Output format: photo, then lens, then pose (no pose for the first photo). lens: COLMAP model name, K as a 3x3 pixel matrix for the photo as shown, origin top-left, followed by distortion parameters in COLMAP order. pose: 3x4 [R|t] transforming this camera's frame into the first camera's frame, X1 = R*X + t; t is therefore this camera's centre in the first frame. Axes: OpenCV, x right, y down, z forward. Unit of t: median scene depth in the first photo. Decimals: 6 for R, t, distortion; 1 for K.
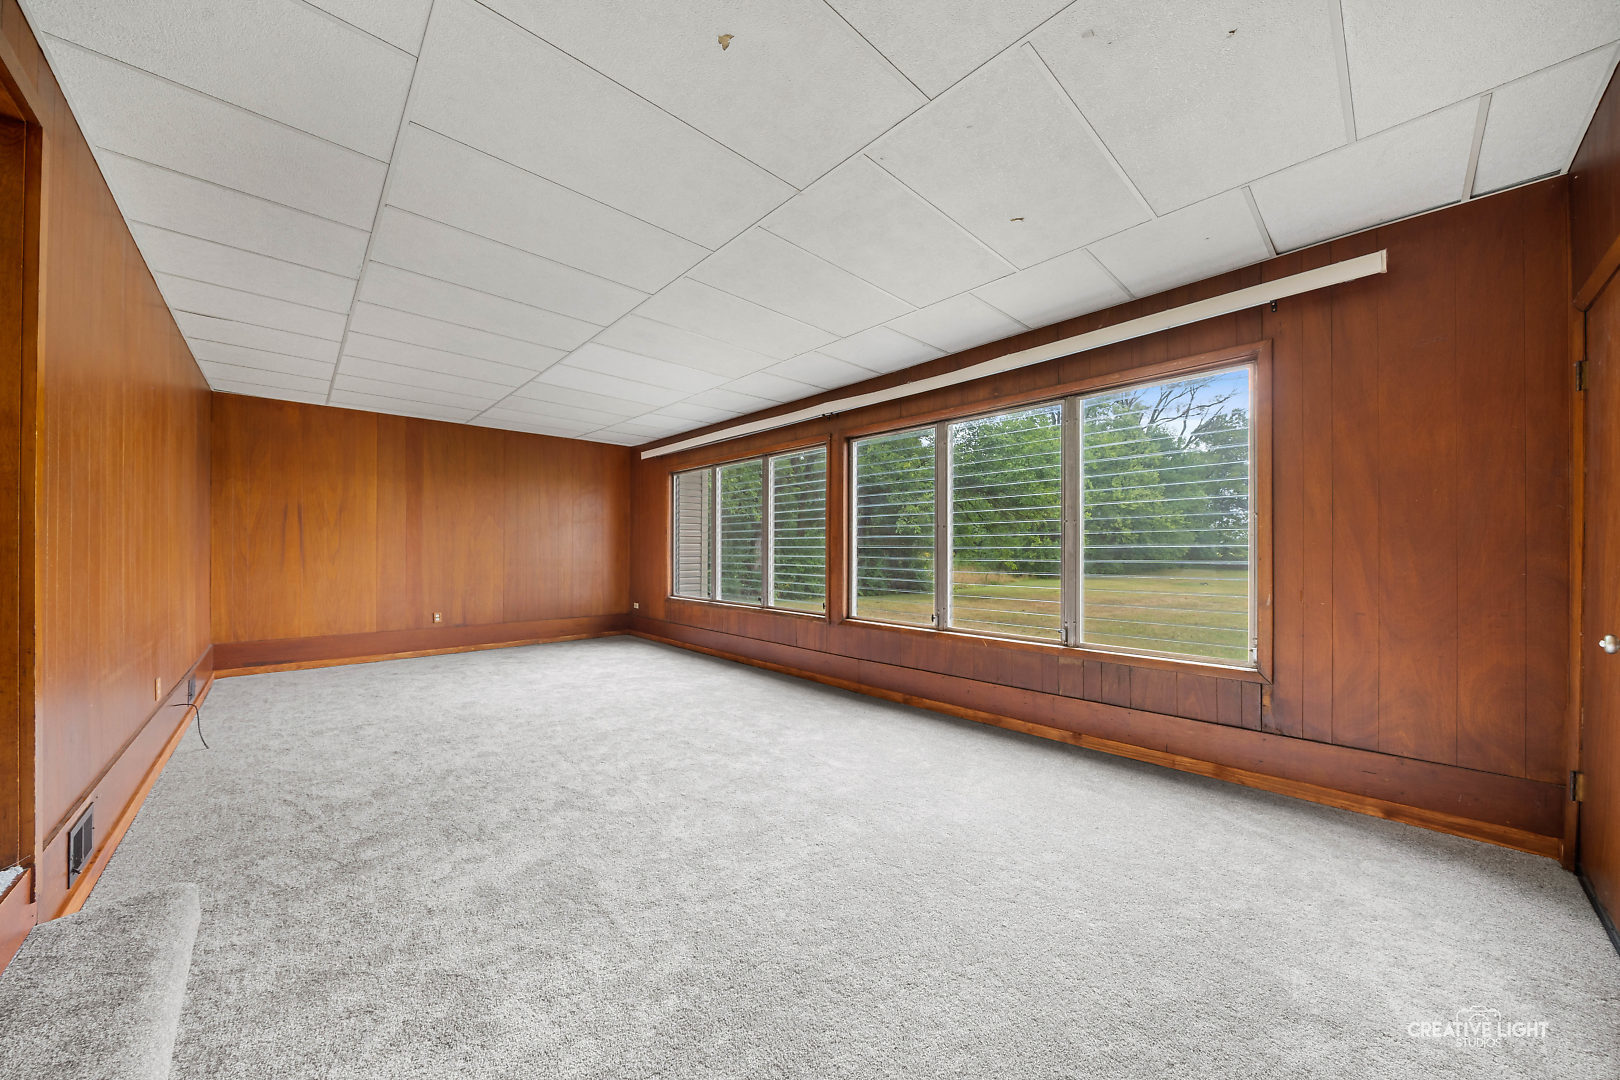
lens RADIAL K [[555.3, 0, 808.0], [0, 555.3, 548.0], [0, 0, 1]] dist [-0.007776, 0.000271]
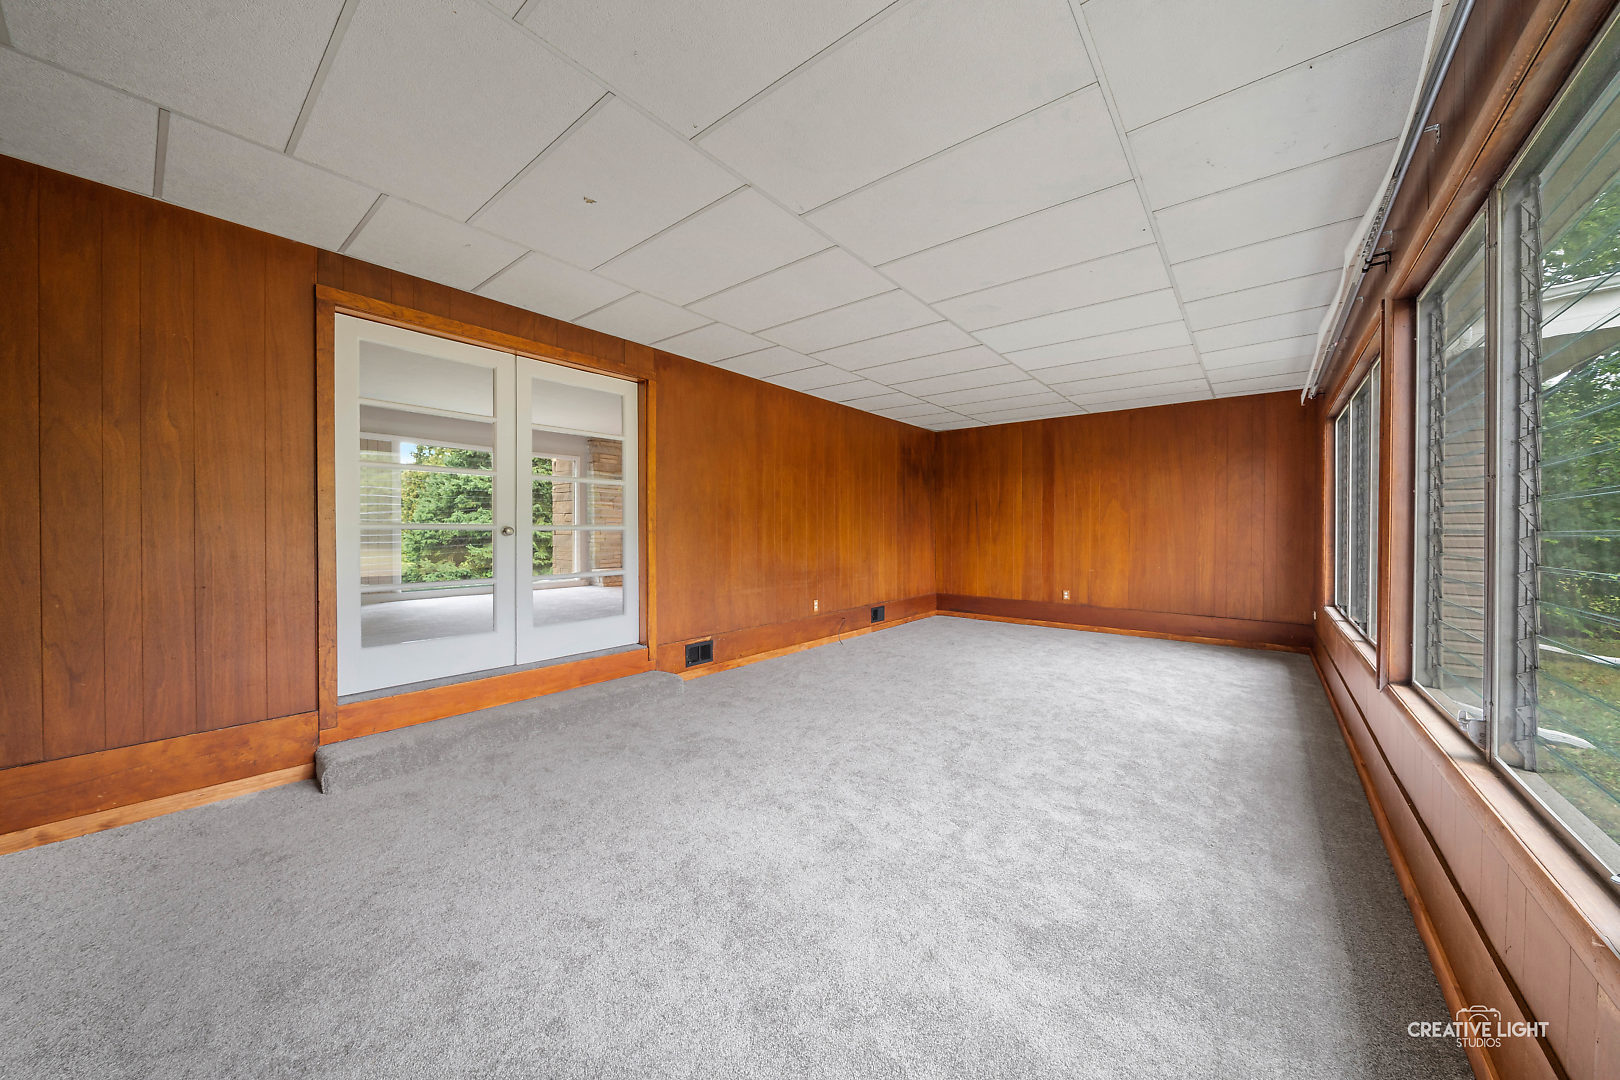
lens RADIAL K [[555.3, 0, 809.3], [0, 555.3, 531.9], [0, 0, 1]] dist [-0.007776, 0.000271]
pose [[0.143071, 0.000791, -0.989712, 0.556341], [-0.001809, 0.999998, 0.000538, -0.000696], [0.989711, 0.001714, 0.143073, 0.531284]]
